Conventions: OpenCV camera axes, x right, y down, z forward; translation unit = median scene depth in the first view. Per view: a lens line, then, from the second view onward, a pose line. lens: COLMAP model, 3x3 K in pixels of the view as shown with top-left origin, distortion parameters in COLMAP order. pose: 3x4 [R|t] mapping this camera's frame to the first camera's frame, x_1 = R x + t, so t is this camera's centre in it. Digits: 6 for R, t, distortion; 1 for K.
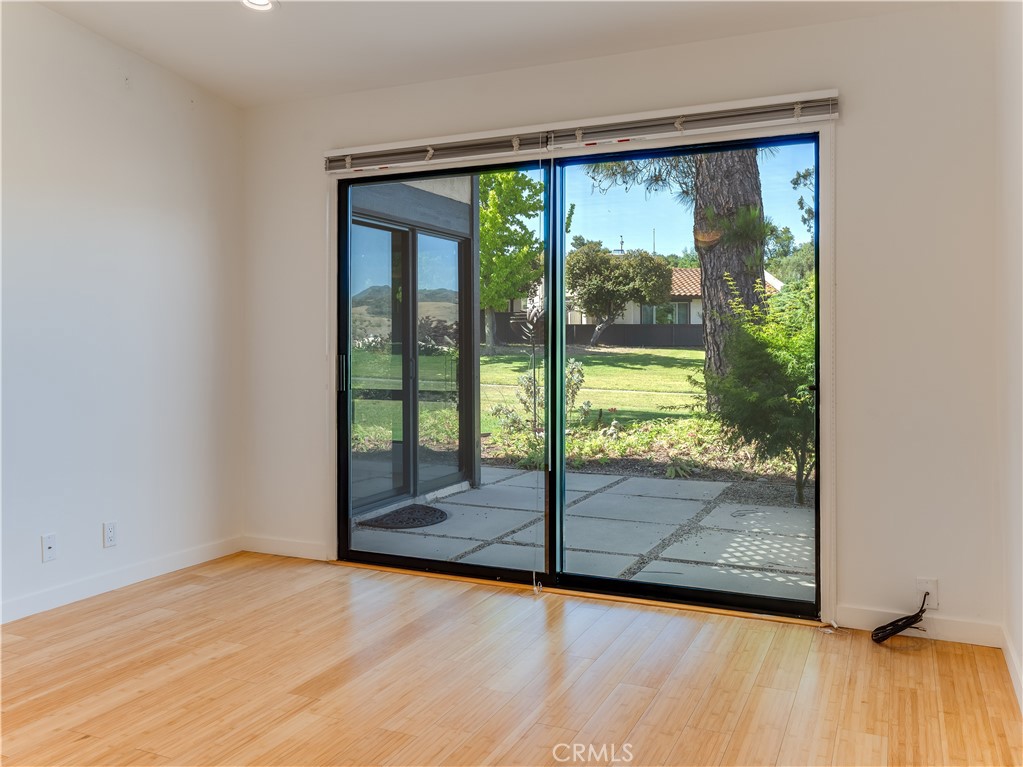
lens RADIAL K [[859.2, 0, 510.9], [0, 859.2, 347.6], [0, 0, 1]] dist [-0.003239, 0.015471]
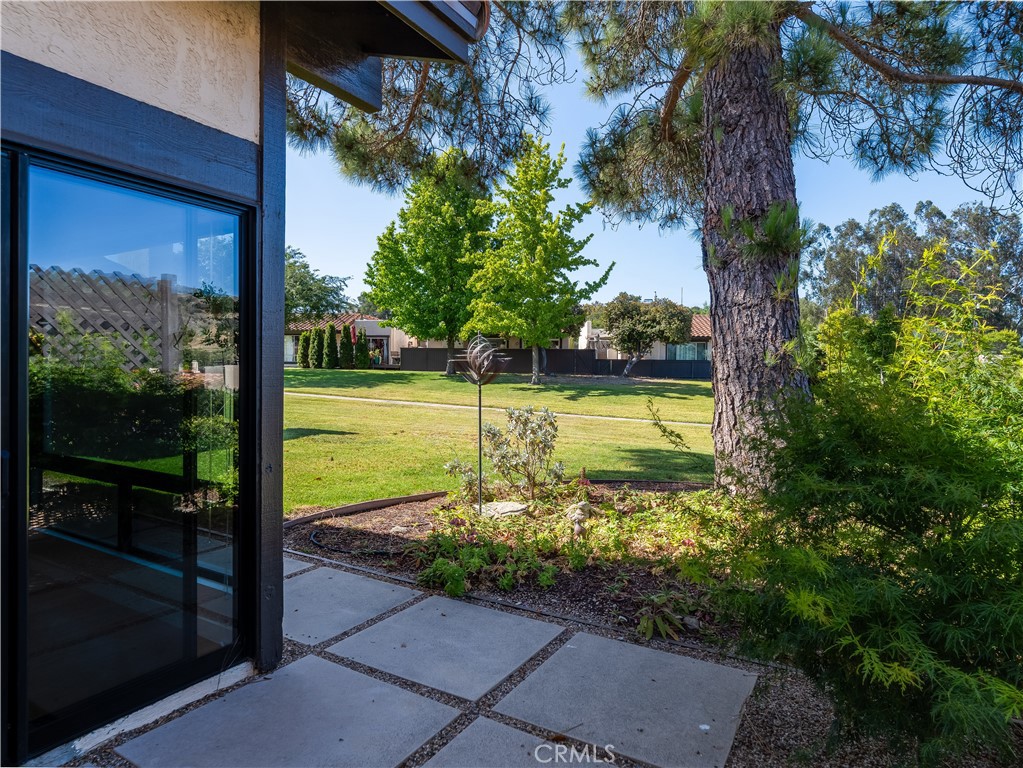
lens RADIAL K [[612.3, 0, 512.0], [0, 612.3, 384.2], [0, 0, 1]] dist [-0.002820, -0.003902]
pose [[0.994372, 0.015532, -0.104804, 0.027030], [-0.013771, 0.999752, 0.017511, -0.004864], [0.105050, -0.015969, 0.994339, 0.114425]]
